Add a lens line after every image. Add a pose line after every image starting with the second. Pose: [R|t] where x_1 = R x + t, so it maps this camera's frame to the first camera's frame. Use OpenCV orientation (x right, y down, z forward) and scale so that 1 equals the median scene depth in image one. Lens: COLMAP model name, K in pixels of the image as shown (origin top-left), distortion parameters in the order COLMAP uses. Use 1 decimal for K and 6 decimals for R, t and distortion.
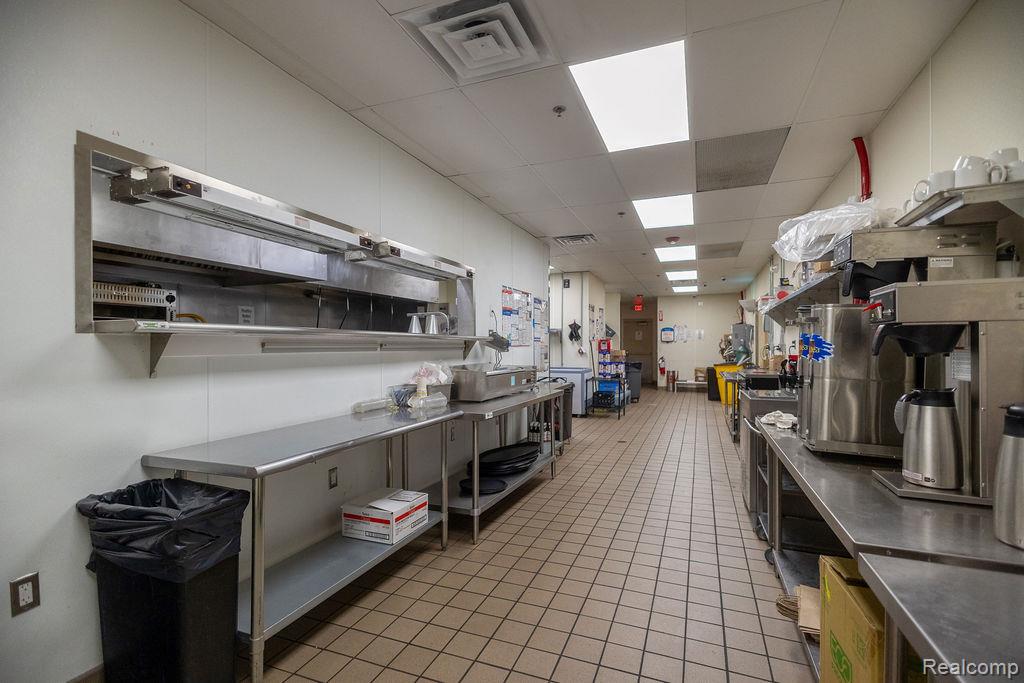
lens RADIAL K [[474.1, 0, 511.3], [0, 474.1, 347.1], [0, 0, 1]] dist [0.016779, -0.000103]
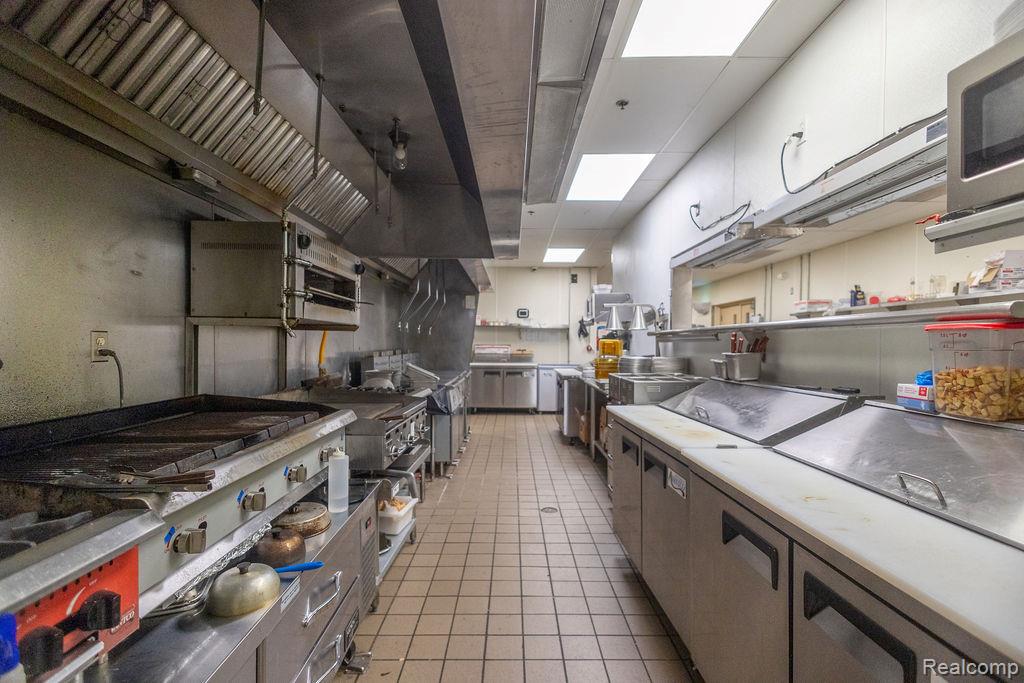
lens RADIAL K [[474.1, 0, 514.0], [0, 474.1, 344.9], [0, 0, 1]] dist [0.016779, -0.000103]
pose [[0.926431, 0.015763, 0.376135, -0.369390], [-0.017942, 0.999836, 0.002291, 0.002804], [-0.376038, -0.008872, 0.926562, 0.144096]]
